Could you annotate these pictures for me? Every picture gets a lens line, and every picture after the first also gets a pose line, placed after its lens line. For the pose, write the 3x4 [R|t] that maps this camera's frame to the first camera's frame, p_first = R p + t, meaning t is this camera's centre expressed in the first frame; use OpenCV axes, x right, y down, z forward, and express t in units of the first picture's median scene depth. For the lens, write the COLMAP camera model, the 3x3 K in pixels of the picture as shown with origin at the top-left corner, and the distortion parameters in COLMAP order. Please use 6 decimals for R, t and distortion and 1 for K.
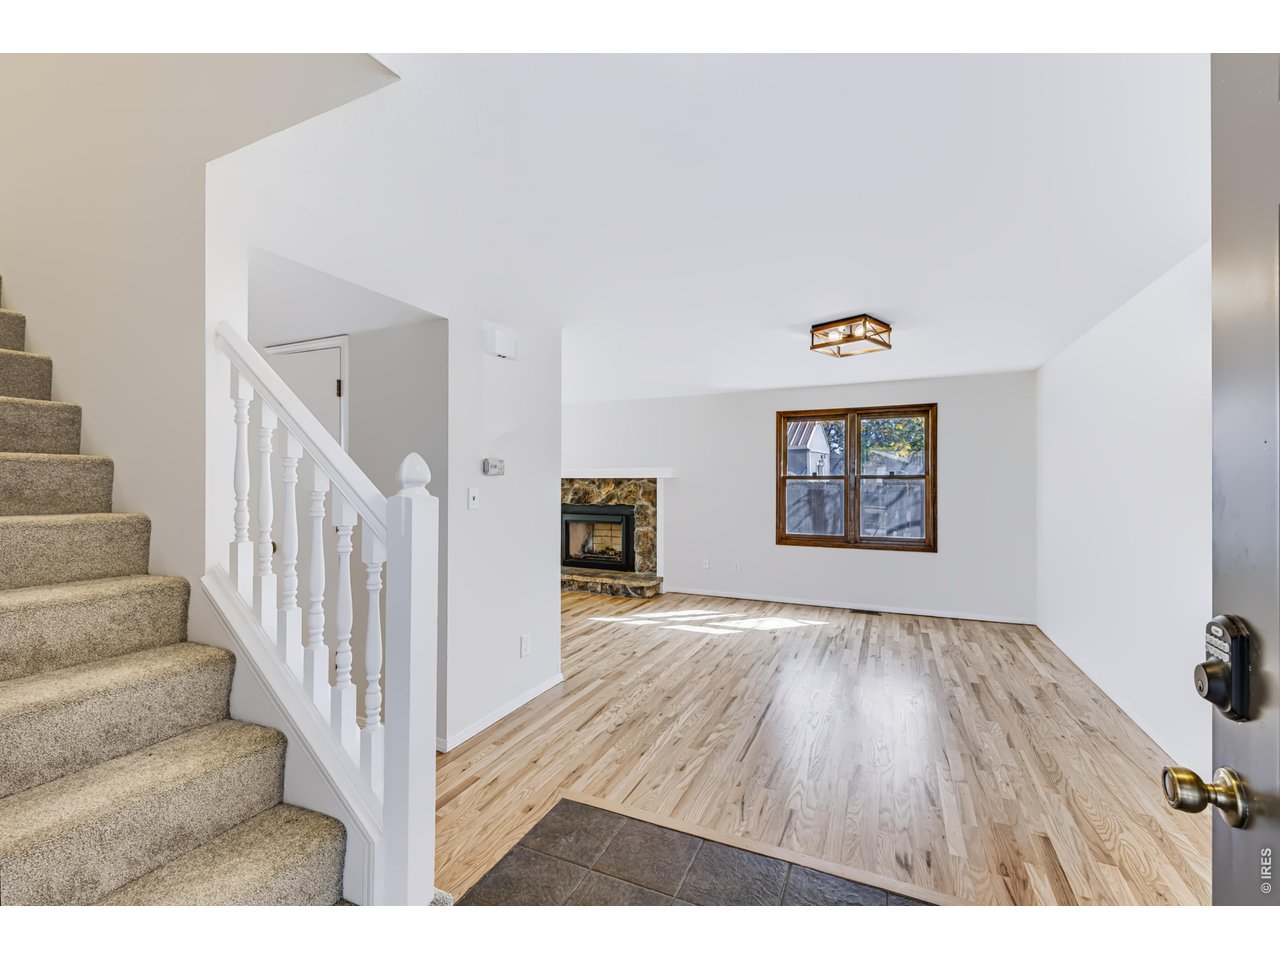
lens RADIAL K [[538.3, 0, 642.0], [0, 538.3, 480.6], [0, 0, 1]] dist [0.002247, 0.000788]
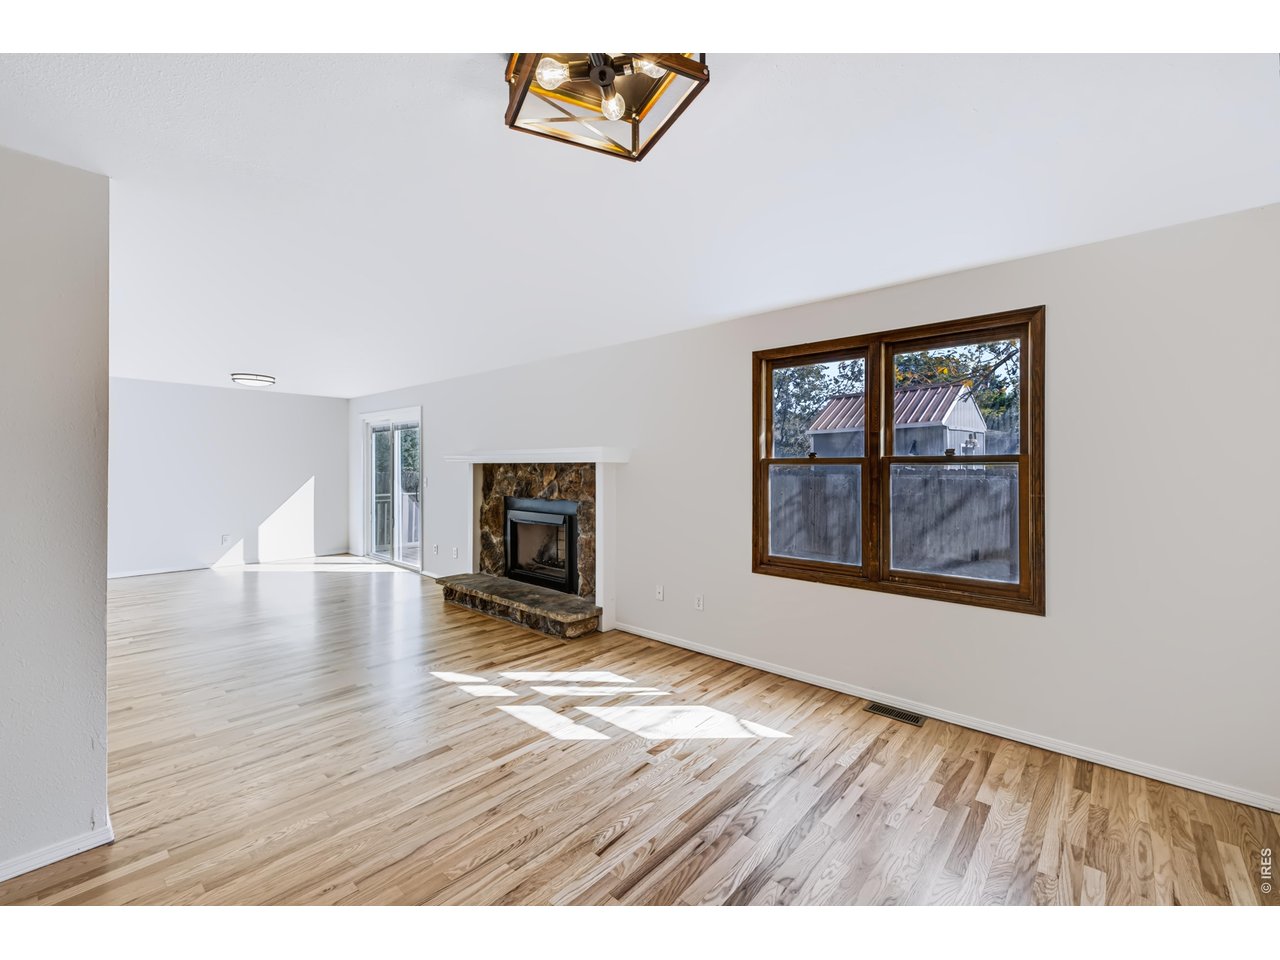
lens RADIAL K [[538.3, 0, 640.8], [0, 538.3, 467.4], [0, 0, 1]] dist [0.002247, 0.000788]
pose [[0.956692, 0.002161, -0.291093, 0.314545], [-0.002314, 0.999997, -0.000180, 0.001191], [0.291092, 0.000846, 0.956695, 0.398051]]
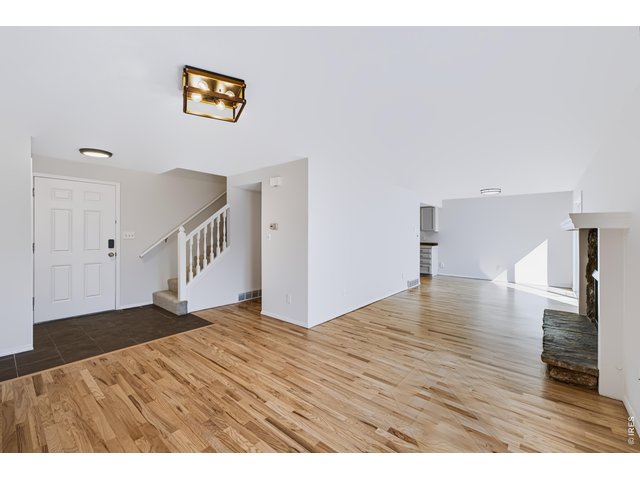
lens RADIAL K [[269.2, 0, 321.7], [0, 269.2, 236.2], [0, 0, 1]] dist [0.002247, 0.000788]
pose [[-0.263012, 0.006332, -0.964772, 0.515456], [-0.005487, 0.999952, 0.008059, 0.006584], [0.964777, 0.007413, -0.262965, 0.820146]]
